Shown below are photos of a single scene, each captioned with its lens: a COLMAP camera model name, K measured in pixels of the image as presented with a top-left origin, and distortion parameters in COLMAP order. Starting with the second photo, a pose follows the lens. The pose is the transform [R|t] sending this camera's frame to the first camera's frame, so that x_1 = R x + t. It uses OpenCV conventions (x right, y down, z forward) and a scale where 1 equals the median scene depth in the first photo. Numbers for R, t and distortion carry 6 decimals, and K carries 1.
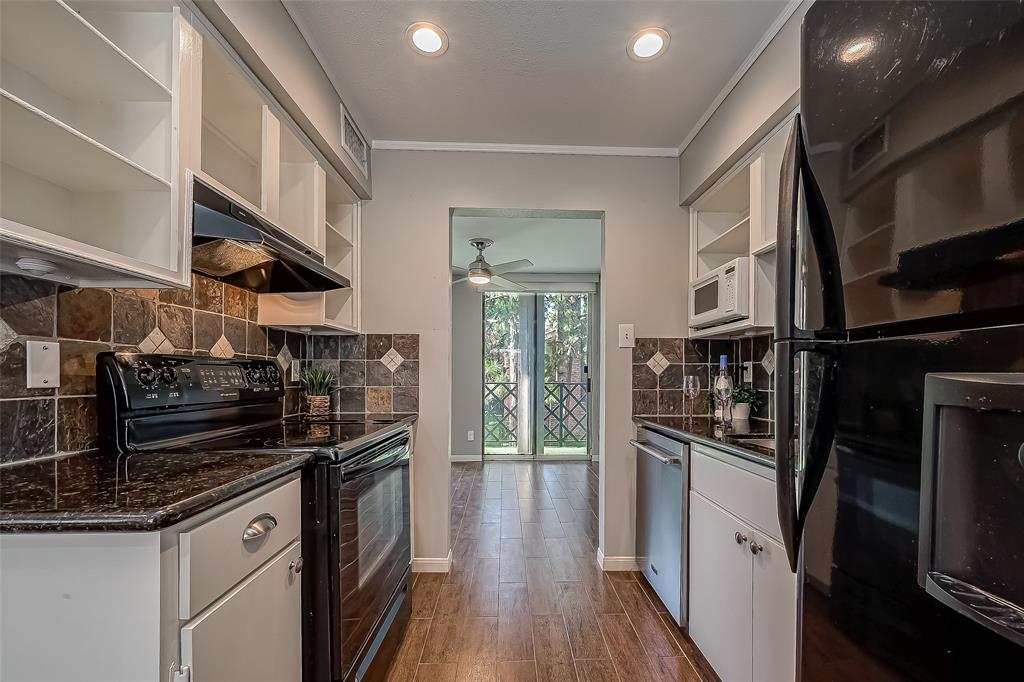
lens RADIAL K [[416.9, 0, 510.3], [0, 416.9, 379.3], [0, 0, 1]] dist [-0.000426, -0.000033]
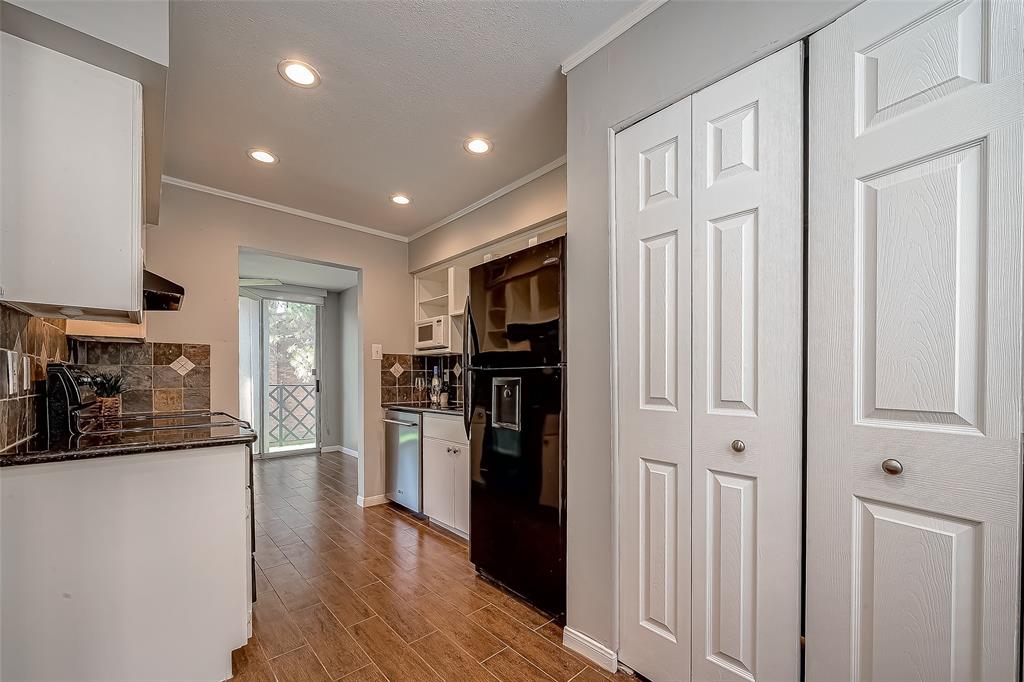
lens RADIAL K [[417.9, 0, 530.6], [0, 417.9, 380.4], [0, 0, 1]] dist [-0.001456, -0.000120]
pose [[0.736171, -0.009995, 0.676722, -0.357812], [0.009939, 0.999943, 0.003956, 0.000301], [-0.676722, 0.003814, 0.736228, -0.531790]]
